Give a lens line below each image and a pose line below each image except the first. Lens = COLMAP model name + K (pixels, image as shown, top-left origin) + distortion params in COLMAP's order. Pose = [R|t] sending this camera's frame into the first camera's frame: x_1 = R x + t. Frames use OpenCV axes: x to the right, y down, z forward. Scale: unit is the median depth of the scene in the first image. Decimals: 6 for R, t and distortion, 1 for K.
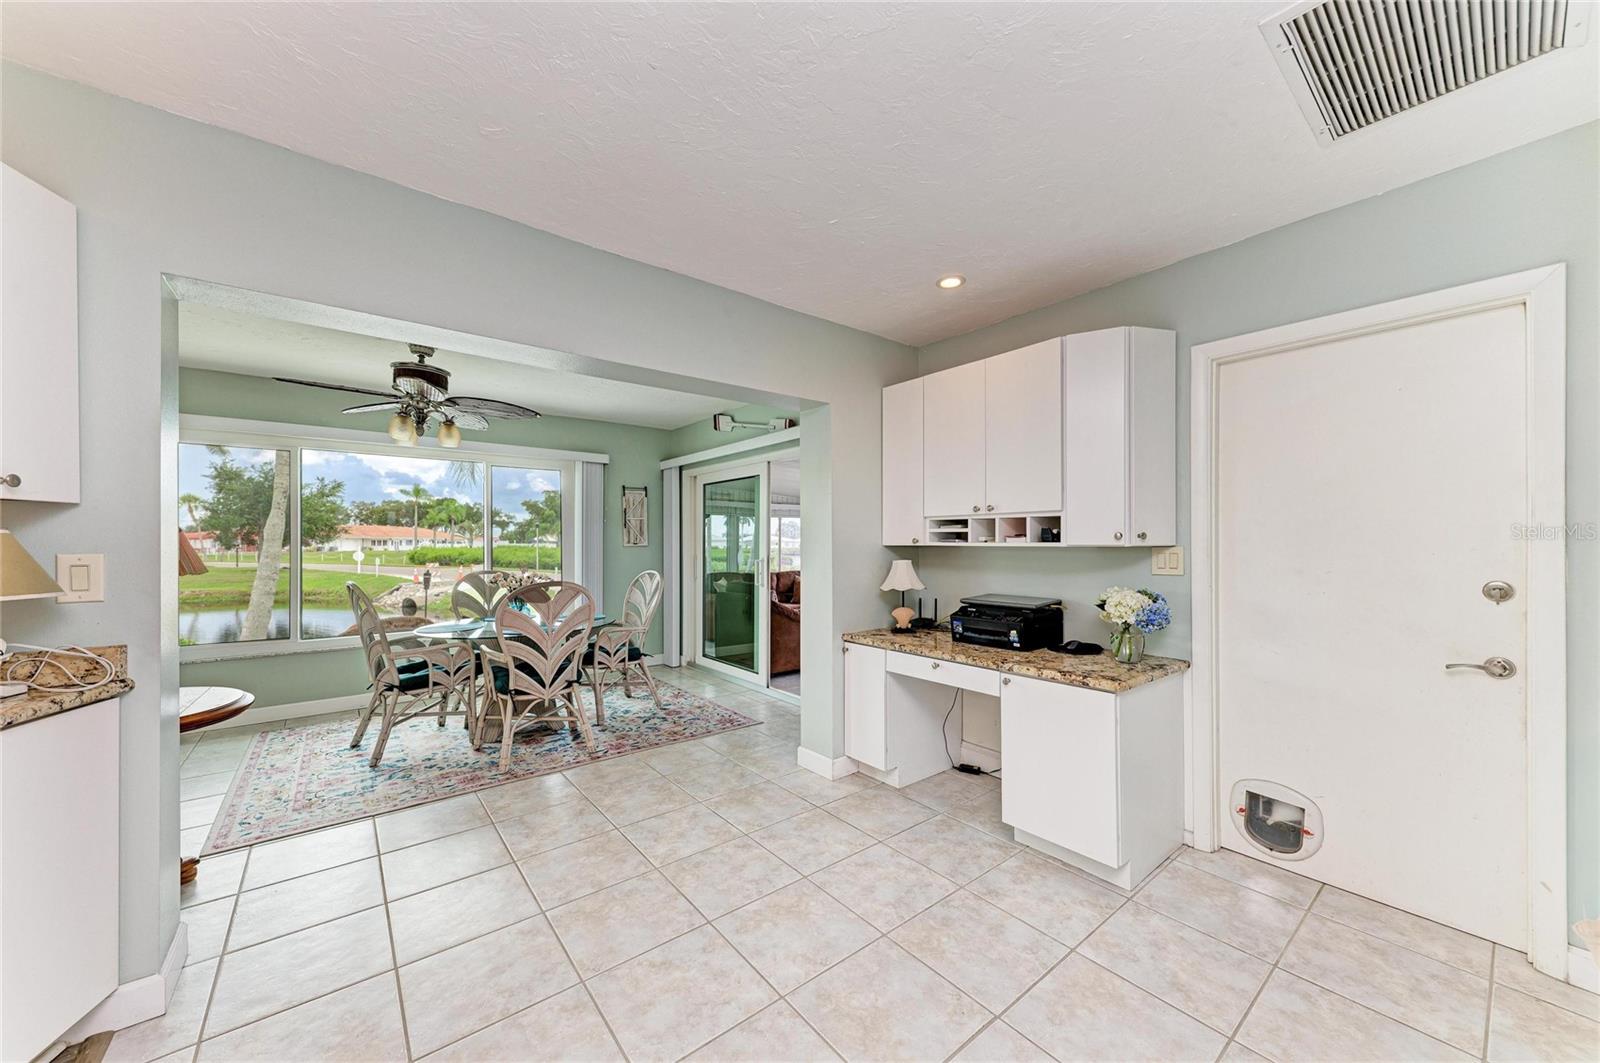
lens RADIAL K [[577.9, 0, 804.1], [0, 577.9, 540.4], [0, 0, 1]] dist [0.006566, -0.000543]
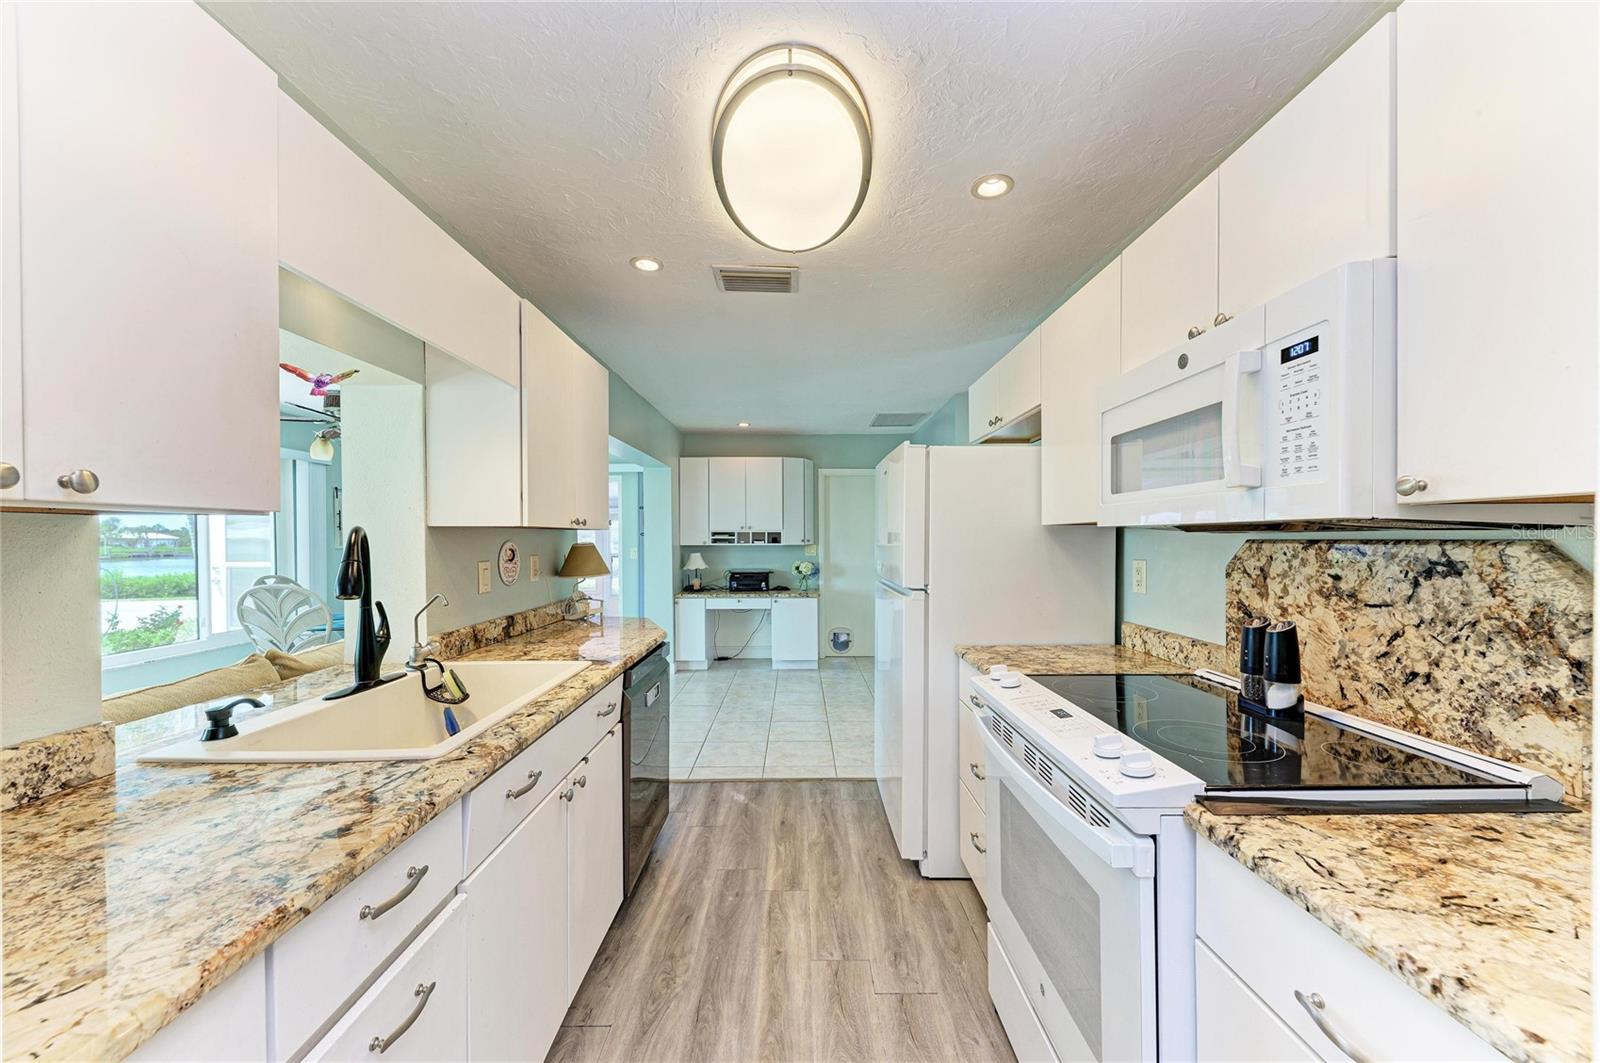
lens RADIAL K [[577.9, 0, 804.1], [0, 577.9, 540.4], [0, 0, 1]] dist [0.006566, -0.000543]
pose [[0.621257, -0.008236, 0.783564, -1.275523], [0.002226, 0.999959, 0.008745, -0.027882], [-0.783604, -0.003689, 0.621250, -0.520419]]
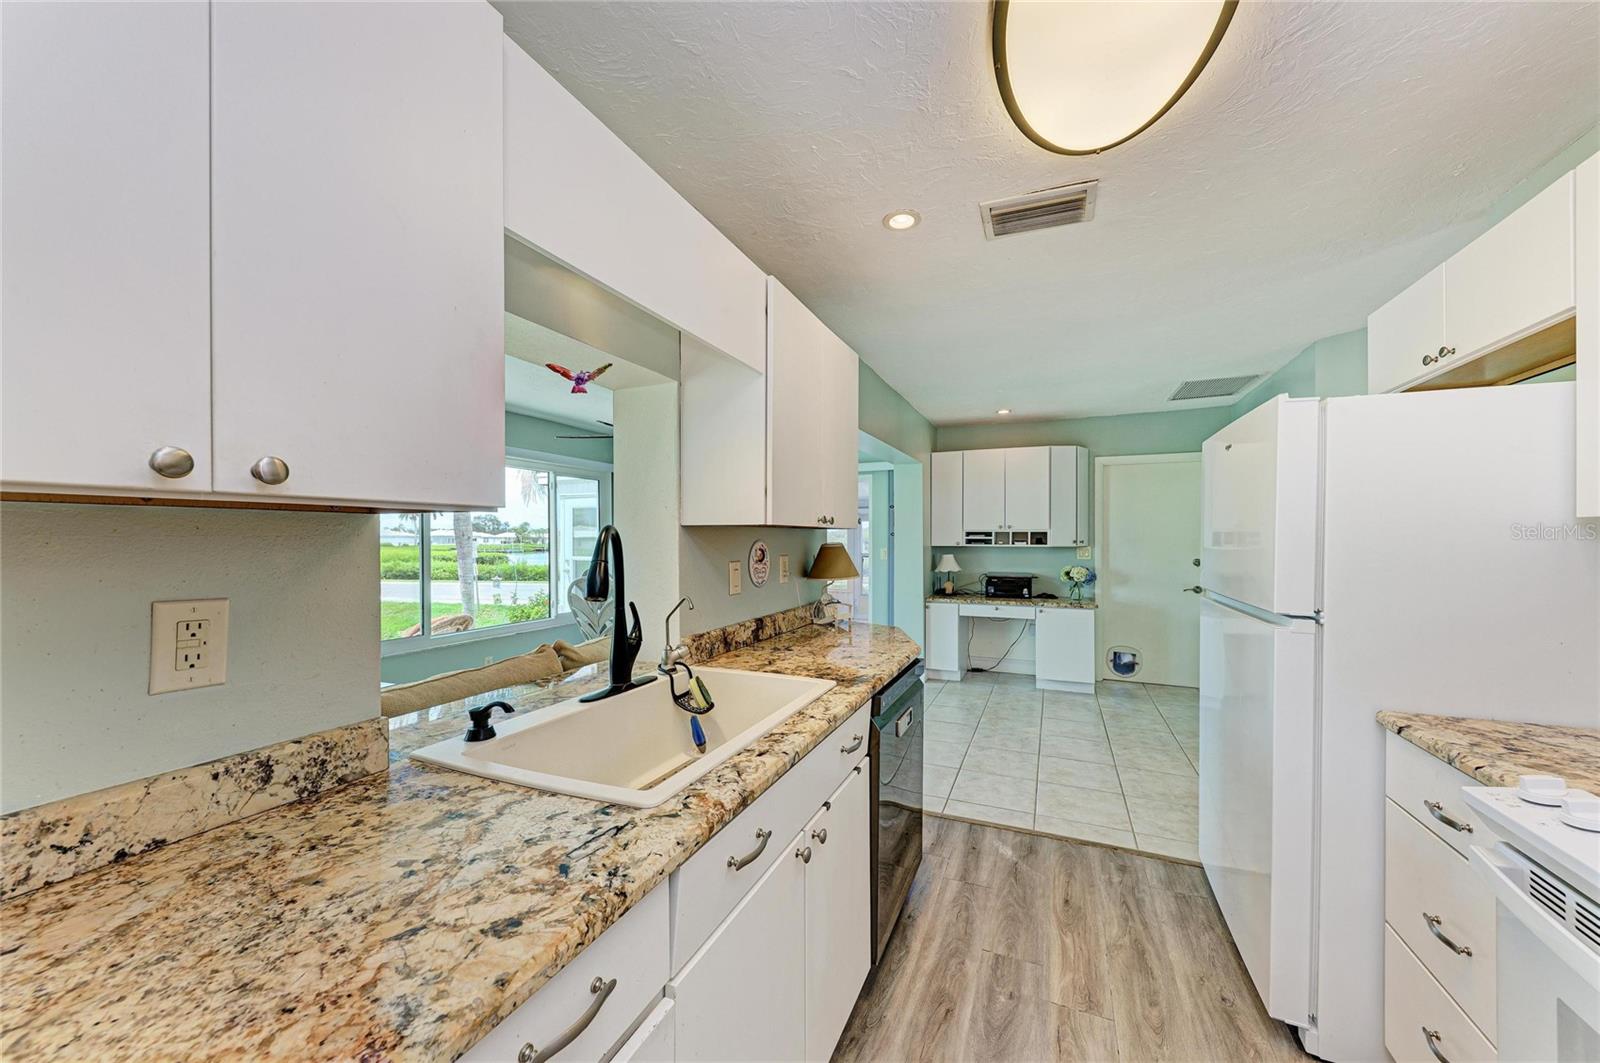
lens RADIAL K [[577.9, 0, 804.1], [0, 577.9, 540.4], [0, 0, 1]] dist [0.006566, -0.000543]
pose [[0.888150, -0.003843, 0.459538, -1.202015], [0.000288, 0.999969, 0.007806, -0.027263], [-0.459554, -0.006800, 0.888124, -0.414464]]
